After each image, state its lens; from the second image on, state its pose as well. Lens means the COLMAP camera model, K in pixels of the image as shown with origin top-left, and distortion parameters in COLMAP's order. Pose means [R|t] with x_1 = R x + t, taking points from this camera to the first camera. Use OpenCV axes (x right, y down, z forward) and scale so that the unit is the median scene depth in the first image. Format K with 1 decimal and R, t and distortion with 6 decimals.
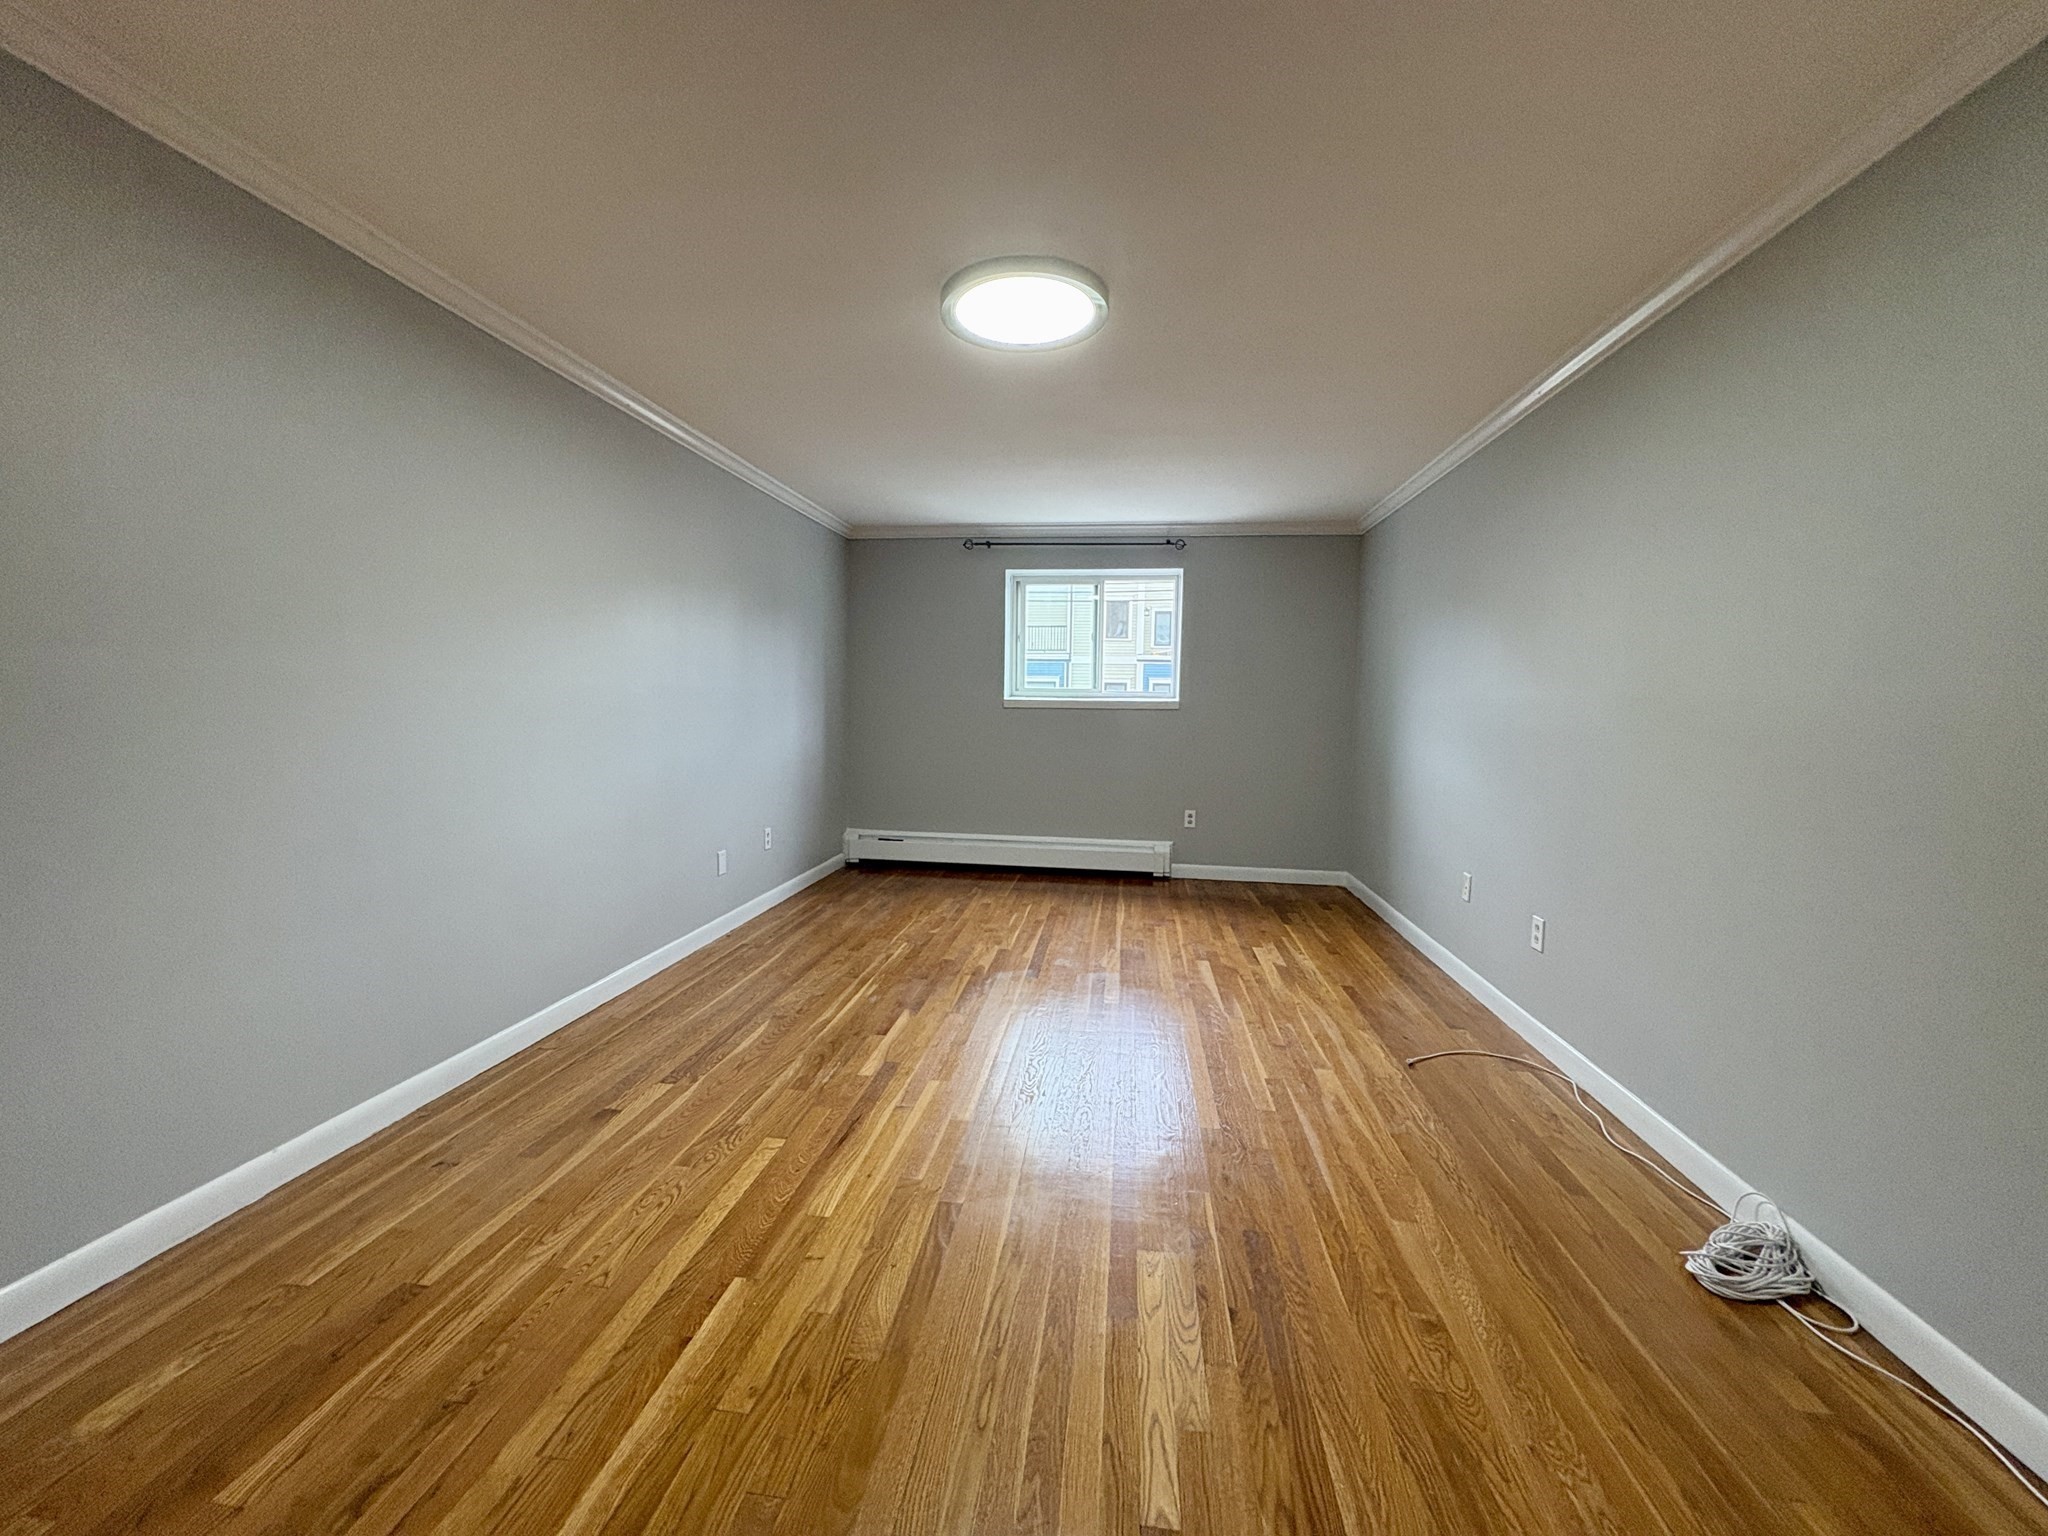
lens RADIAL K [[819.6, 0, 1016.1], [0, 819.6, 764.3], [0, 0, 1]] dist [0.000138, 0.001070]
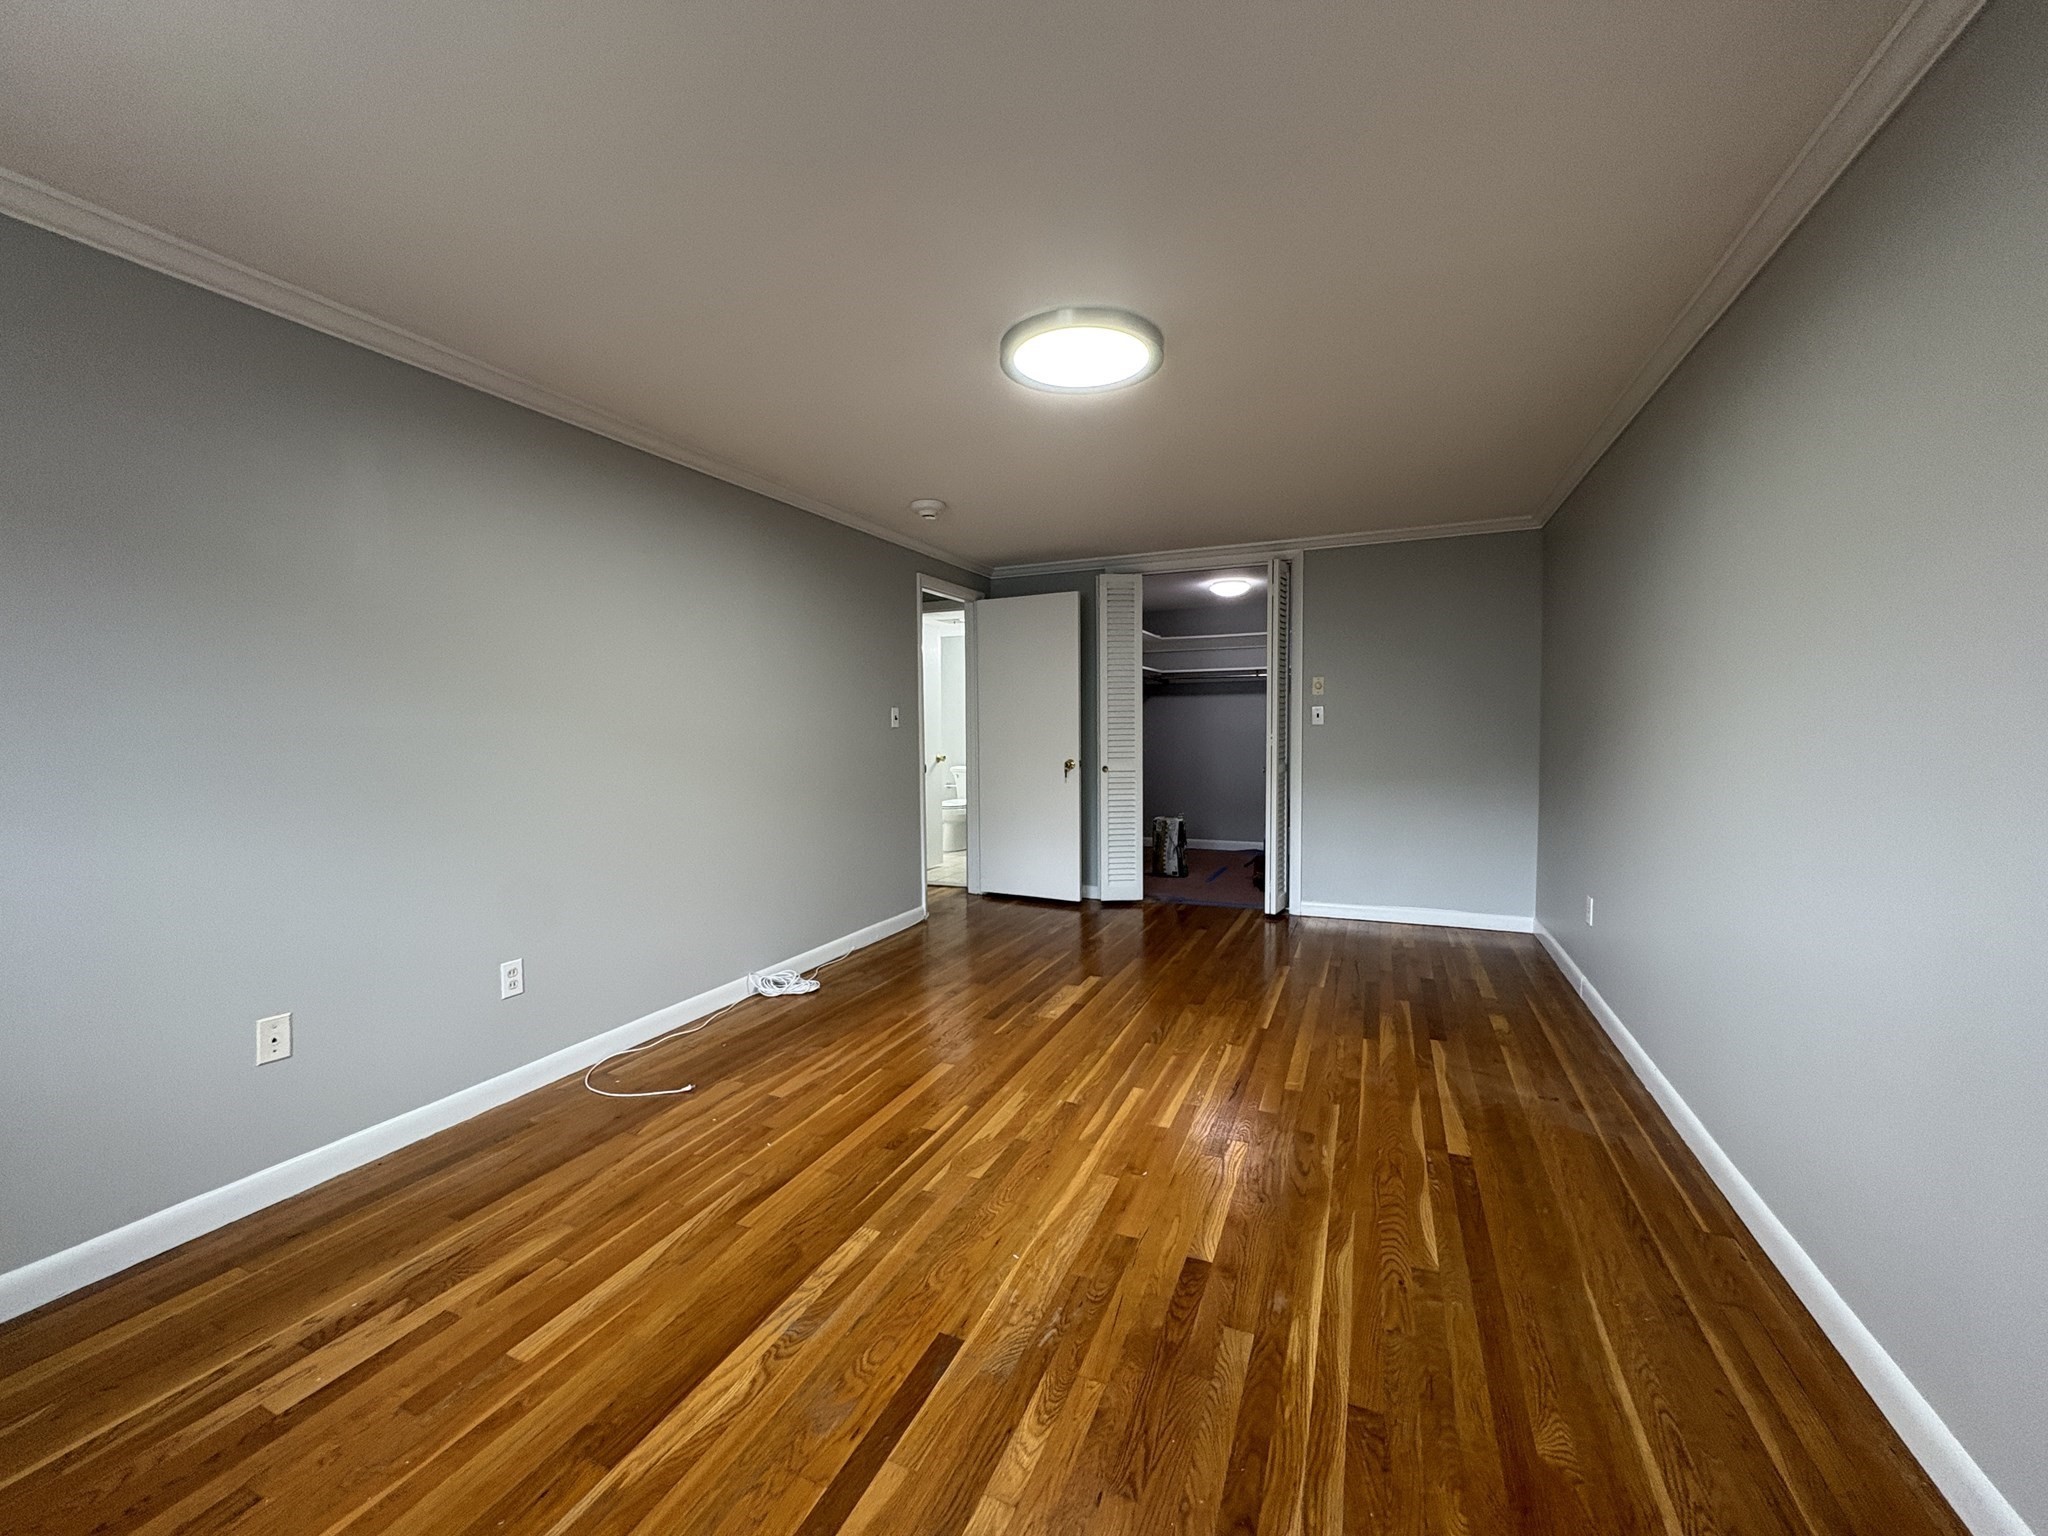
lens RADIAL K [[819.6, 0, 1022.3], [0, 819.6, 768.3], [0, 0, 1]] dist [0.000138, 0.001070]
pose [[-0.963224, -0.023932, 0.267632, -0.168818], [0.011702, 0.991345, 0.130762, -0.147888], [-0.268445, 0.129085, -0.954607, 1.734642]]
